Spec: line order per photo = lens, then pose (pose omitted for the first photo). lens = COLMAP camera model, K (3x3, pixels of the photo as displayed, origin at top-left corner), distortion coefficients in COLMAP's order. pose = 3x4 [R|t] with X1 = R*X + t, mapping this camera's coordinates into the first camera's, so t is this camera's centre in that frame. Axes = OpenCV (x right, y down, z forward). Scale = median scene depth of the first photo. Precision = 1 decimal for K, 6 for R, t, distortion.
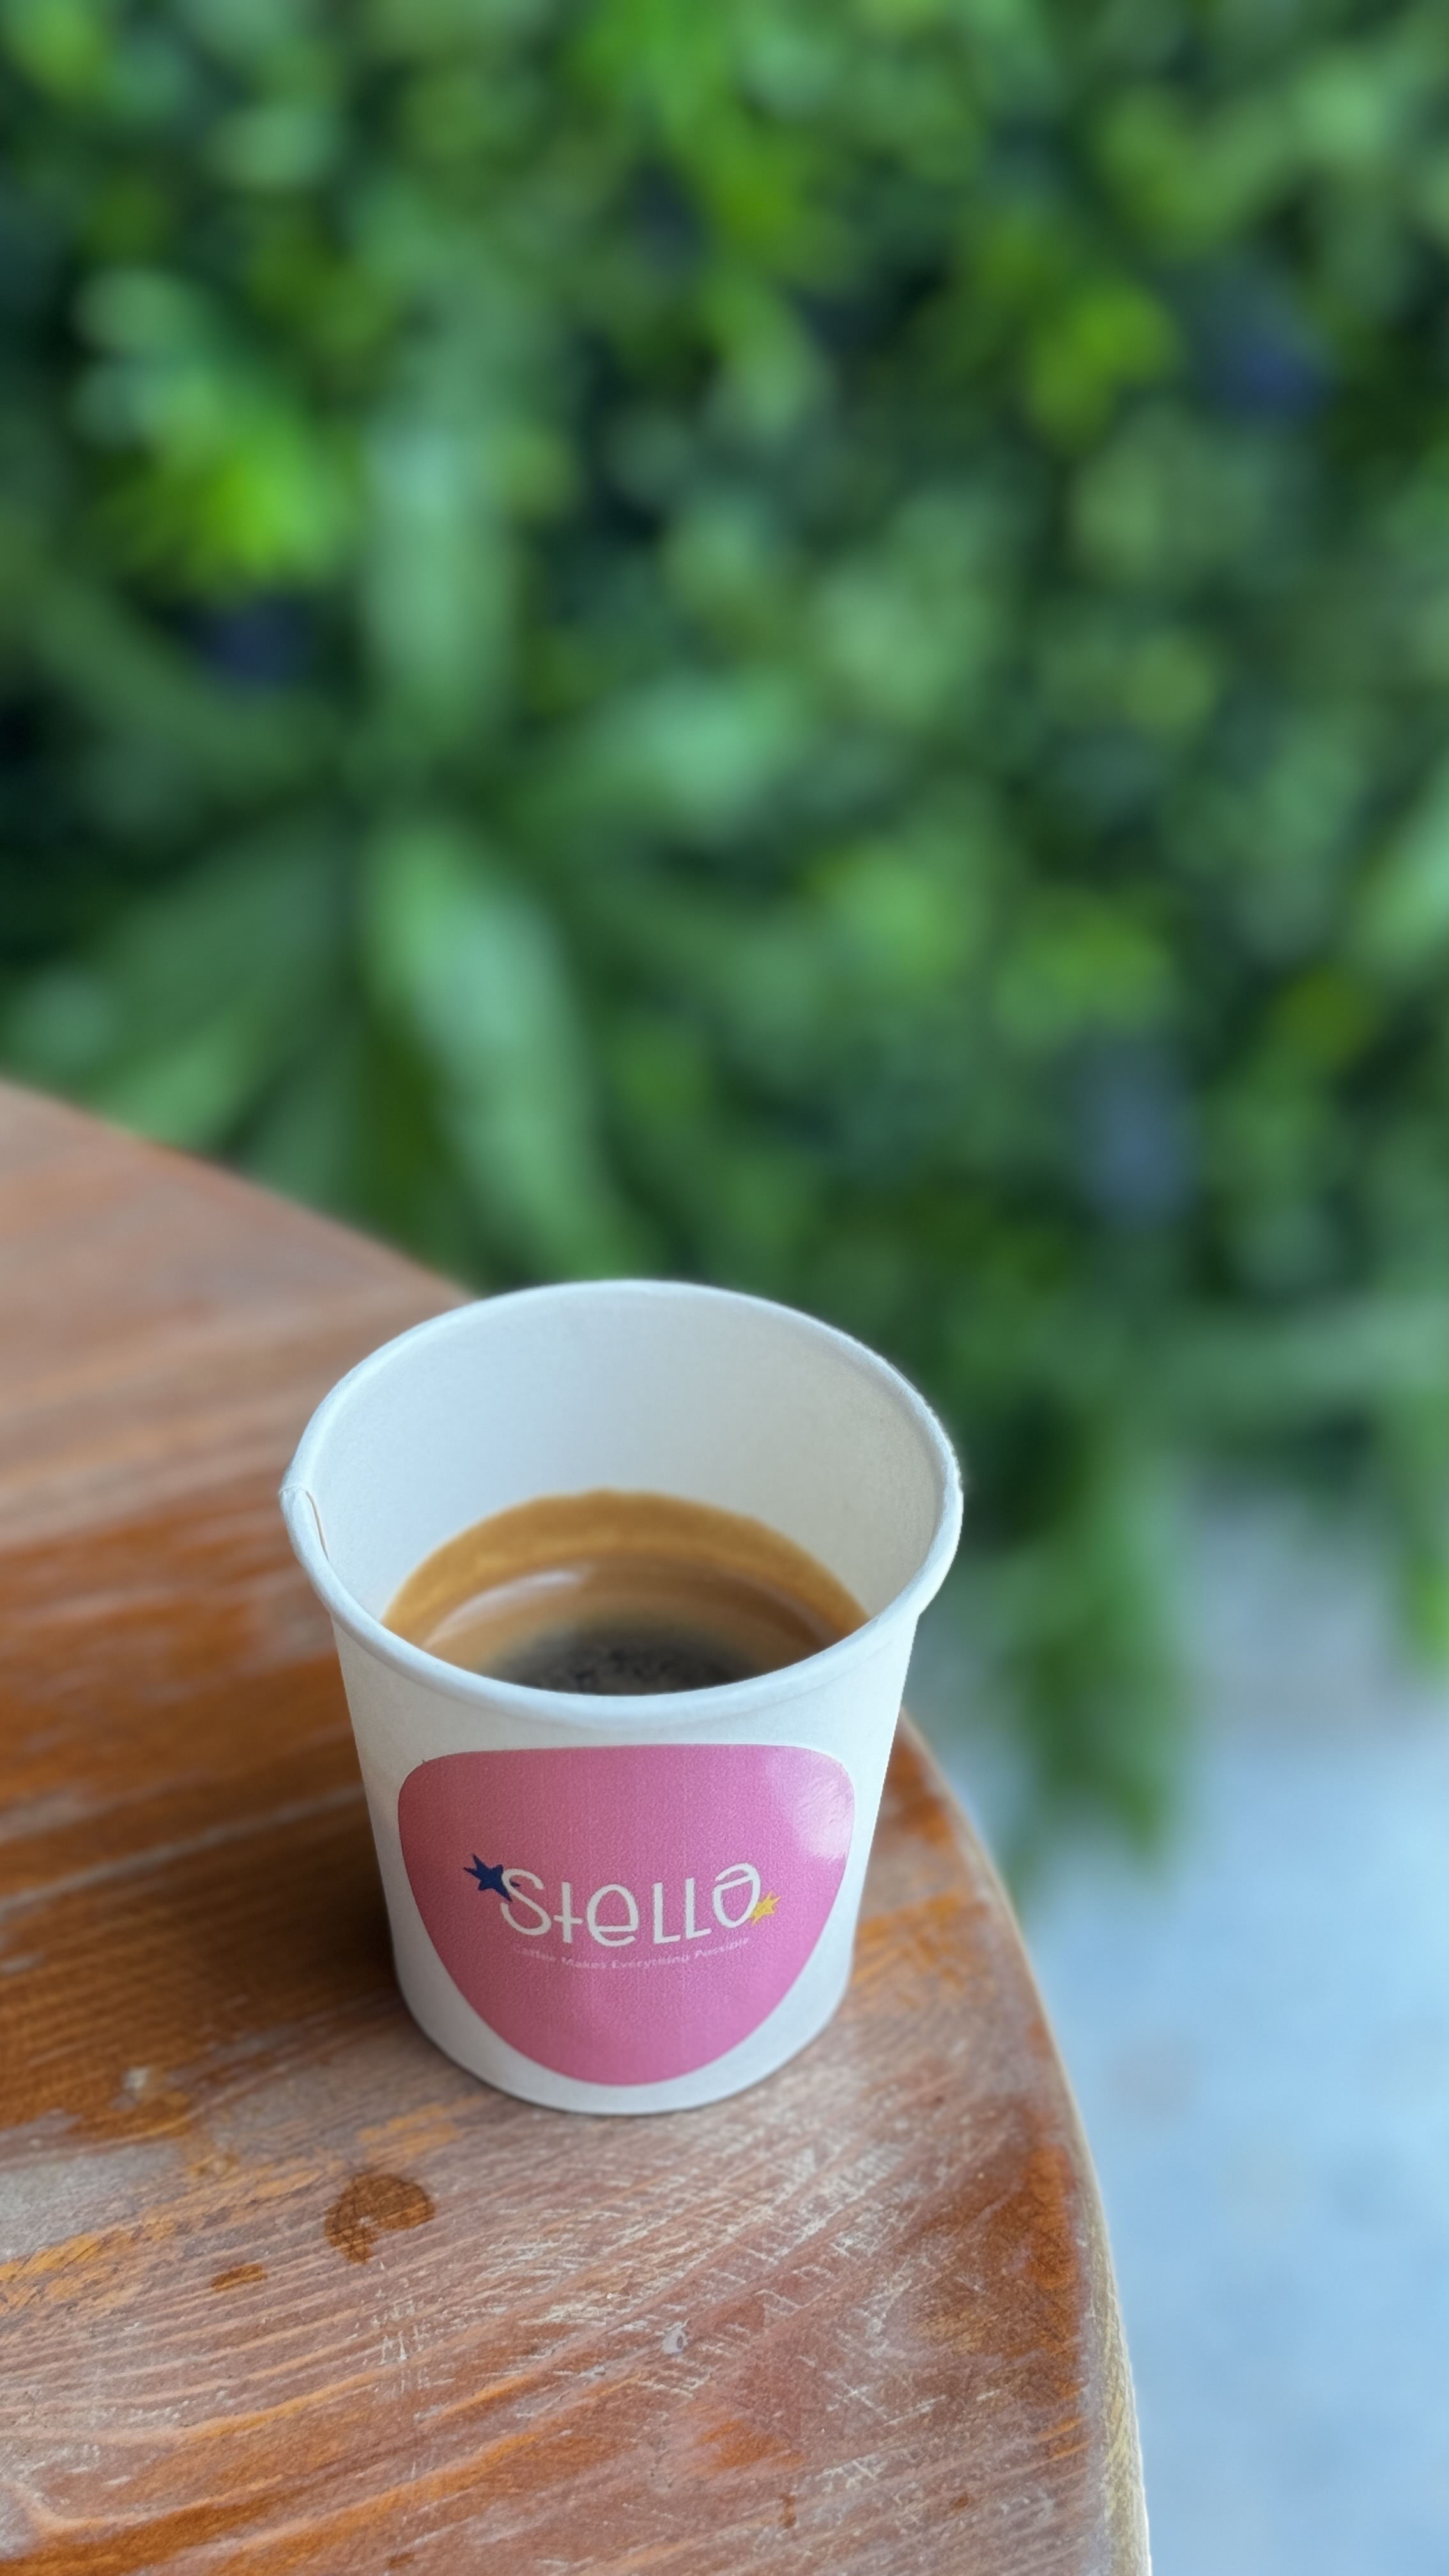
lens RADIAL K [[3985.9, 0, 721.5], [0, 3985.9, 1281.0], [0, 0, 1]] dist [0.196711, -0.507918]
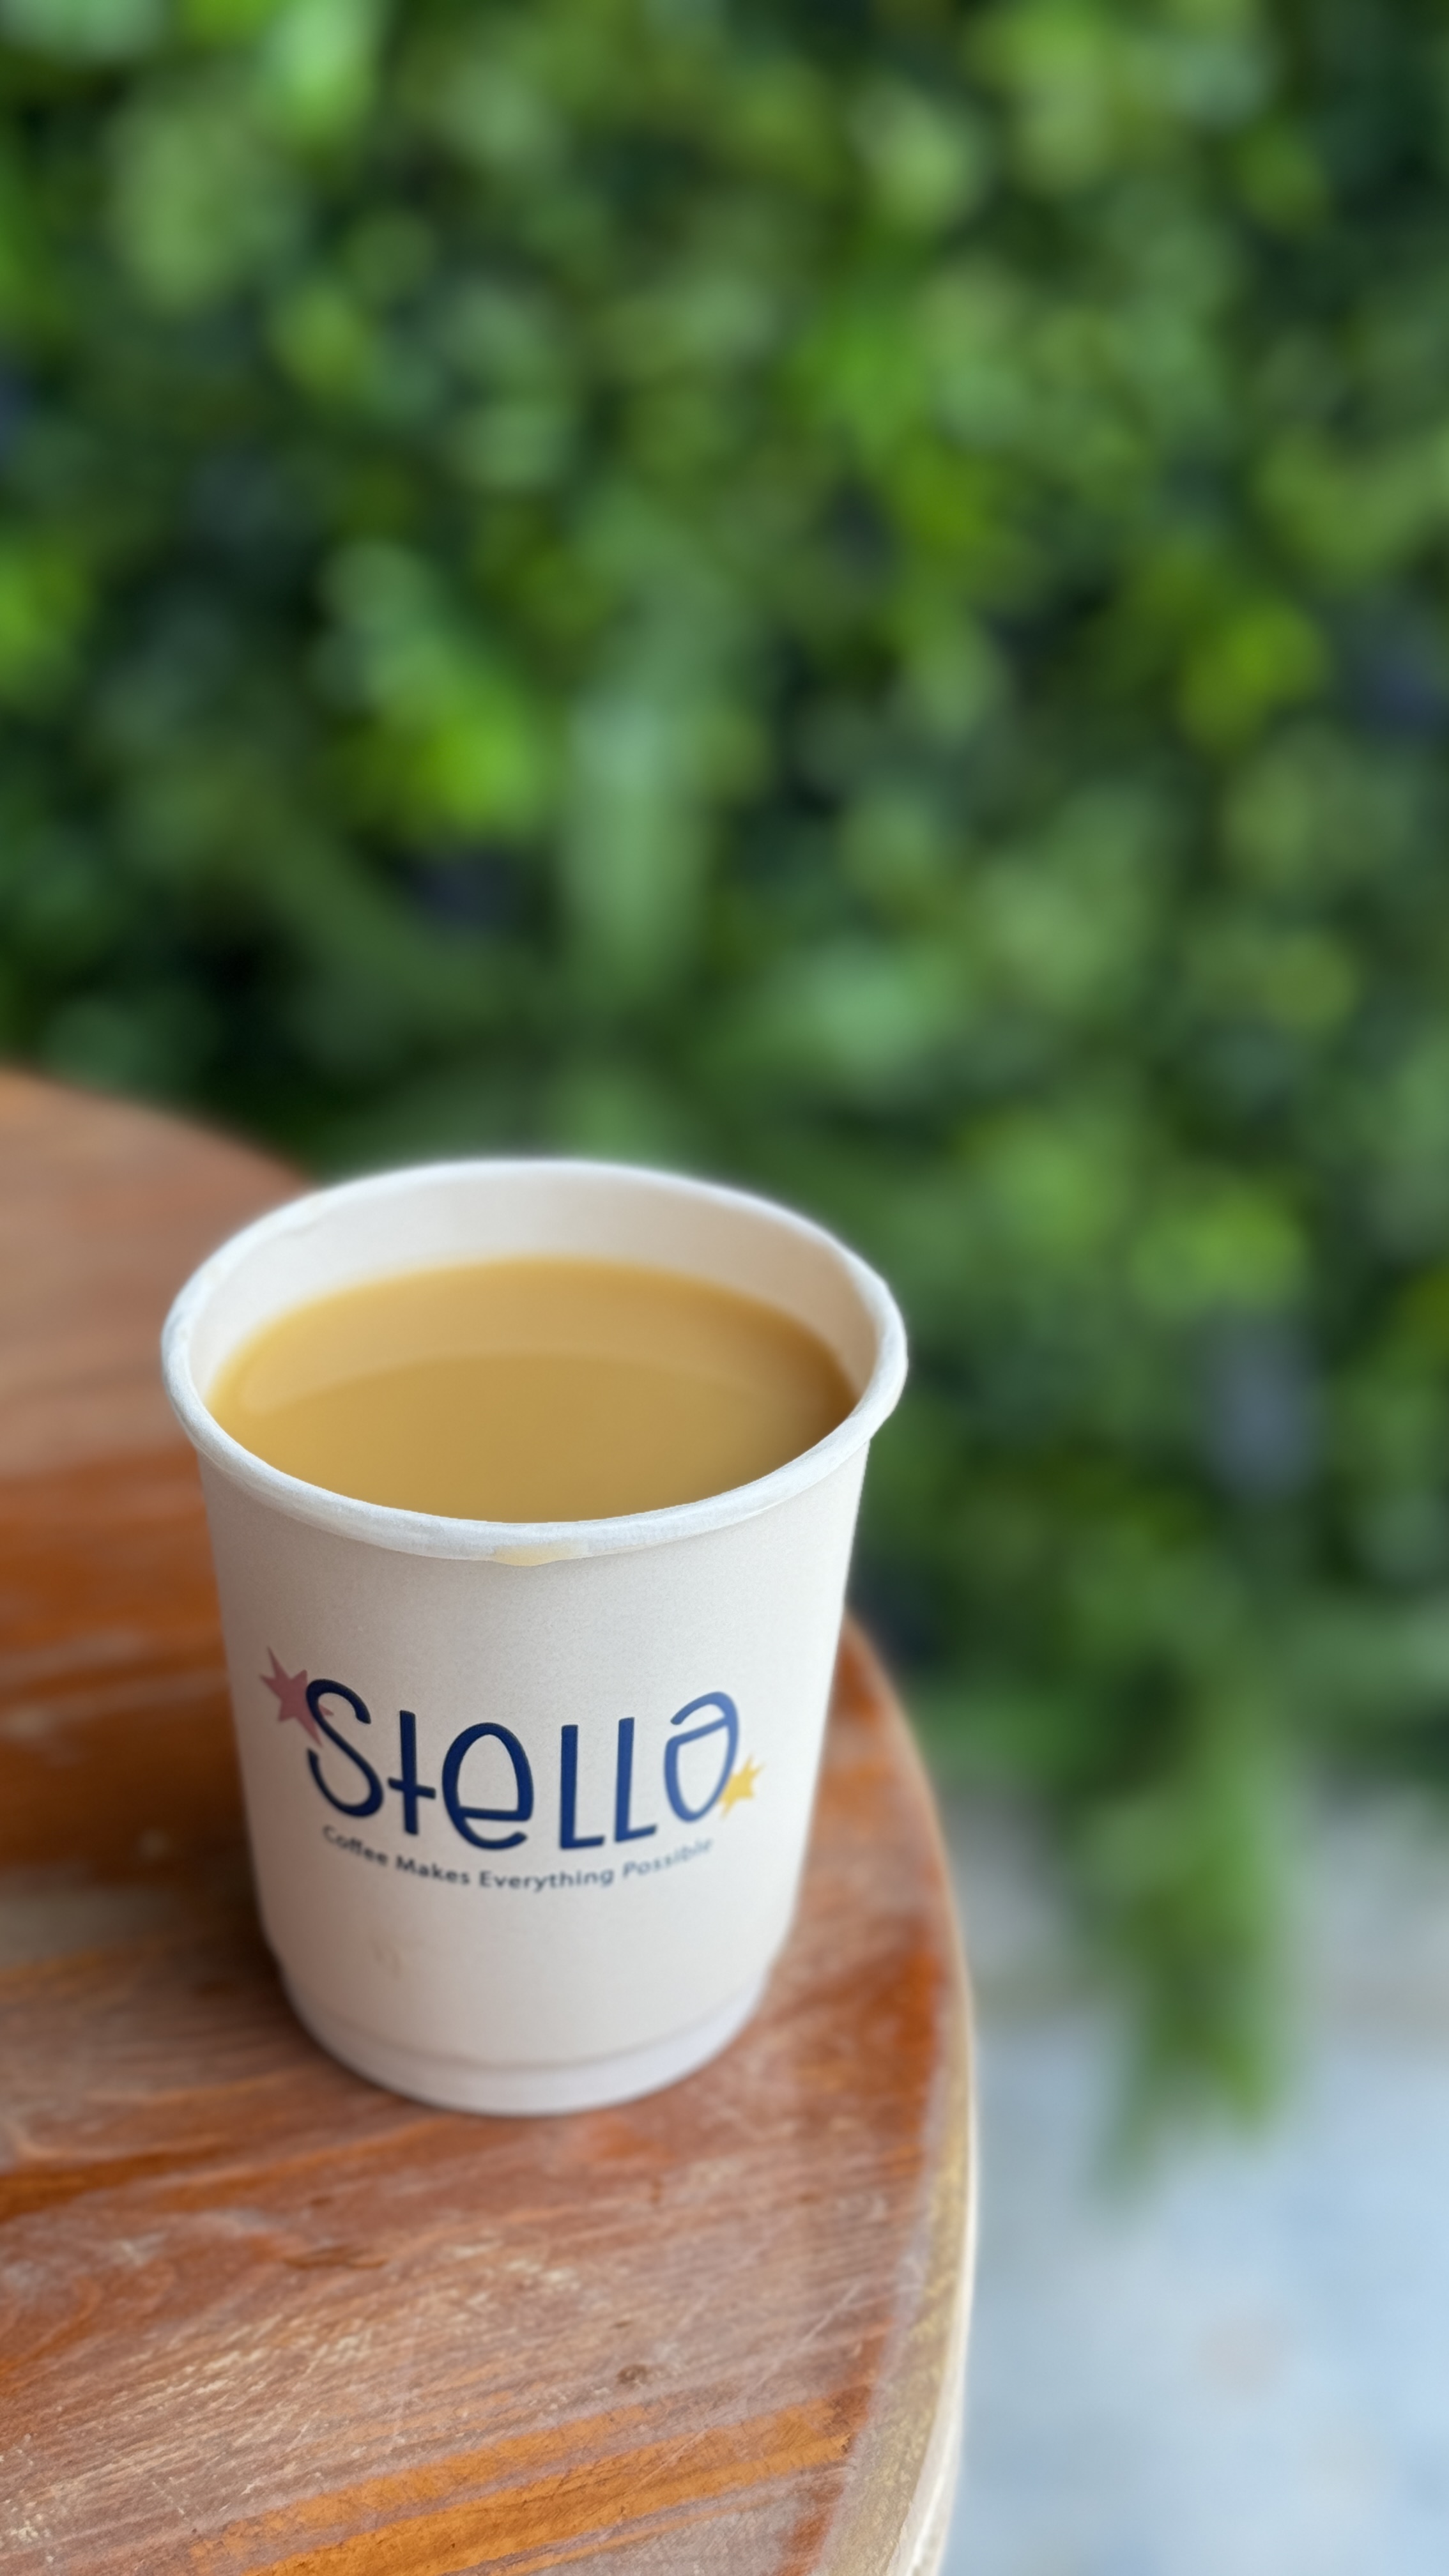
lens RADIAL K [[4016.4, 0, 726.1], [0, 4016.4, 1288.2], [0, 0, 1]] dist [0.197139, -0.527913]
pose [[0.995737, 0.060095, -0.069977, 0.095959], [-0.067700, 0.991407, -0.111933, 0.164482], [0.062649, 0.116193, 0.991249, -0.173637]]
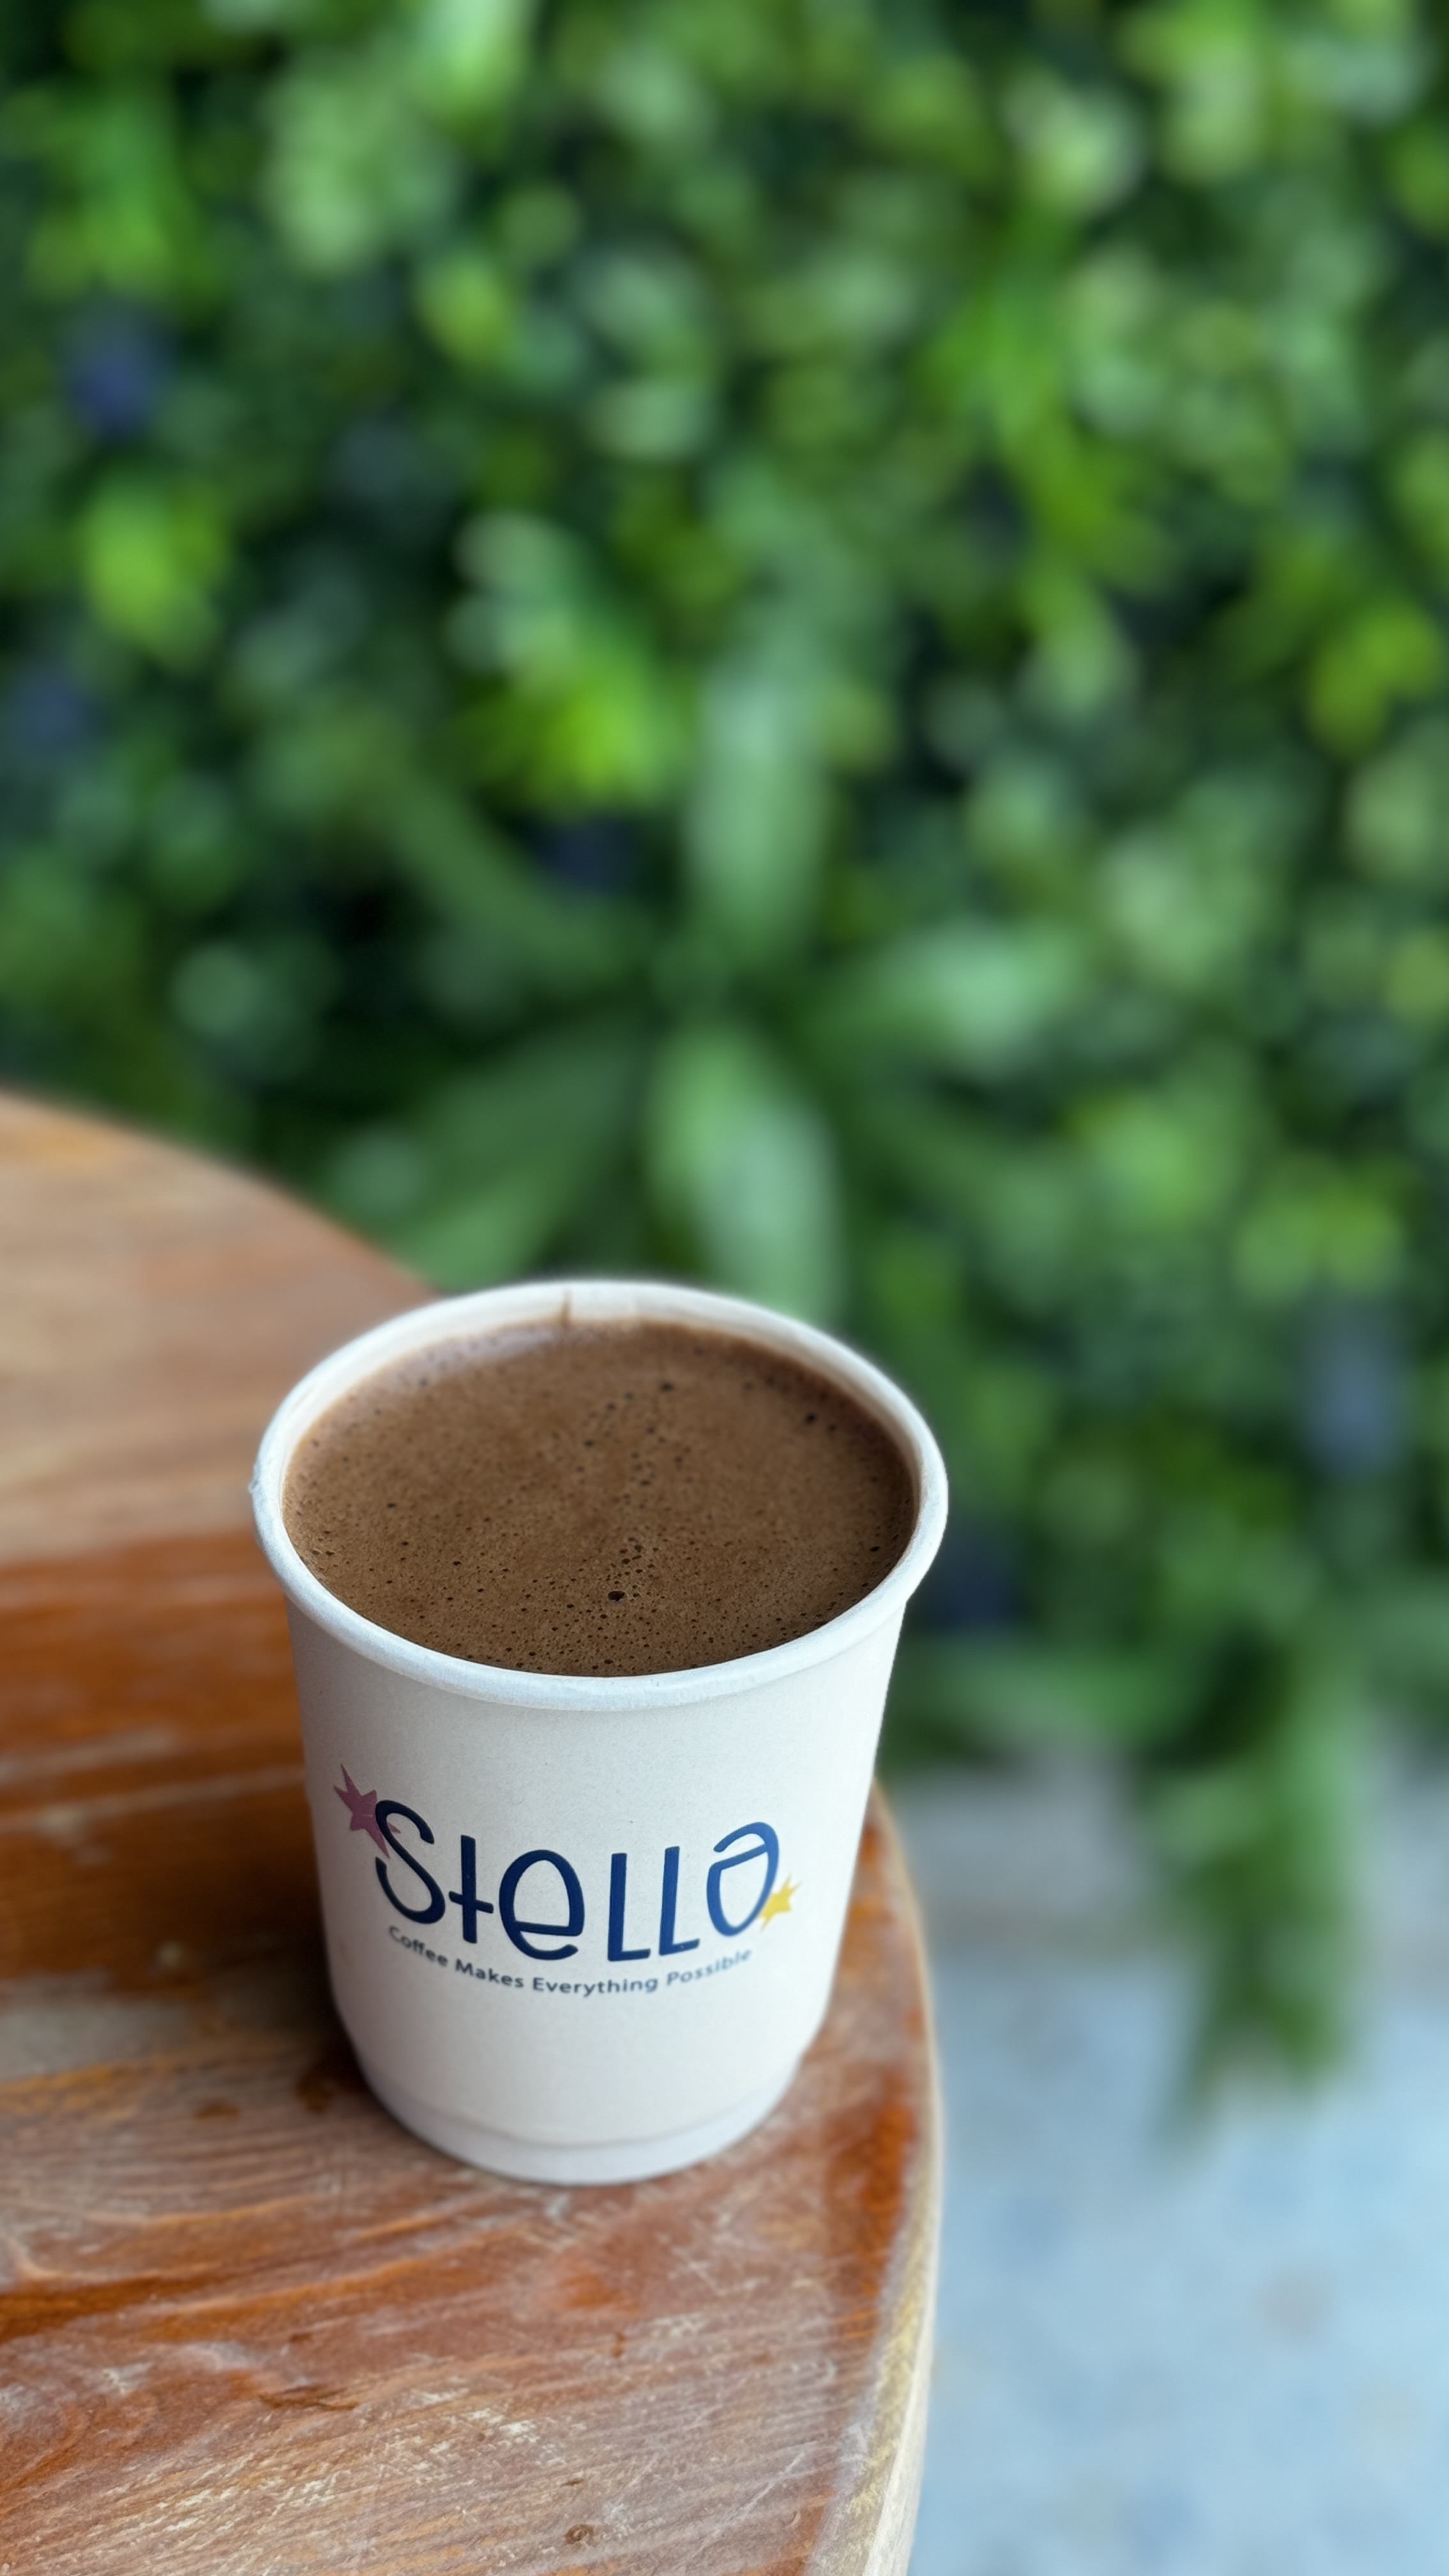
lens RADIAL K [[4009.8, 0, 721.1], [0, 4009.8, 1287.9], [0, 0, 1]] dist [0.179959, -0.421134]
pose [[0.988054, 0.109105, -0.108834, 0.136067], [-0.116066, 0.991439, -0.059808, 0.053724], [0.101377, 0.071726, 0.992259, -0.219013]]
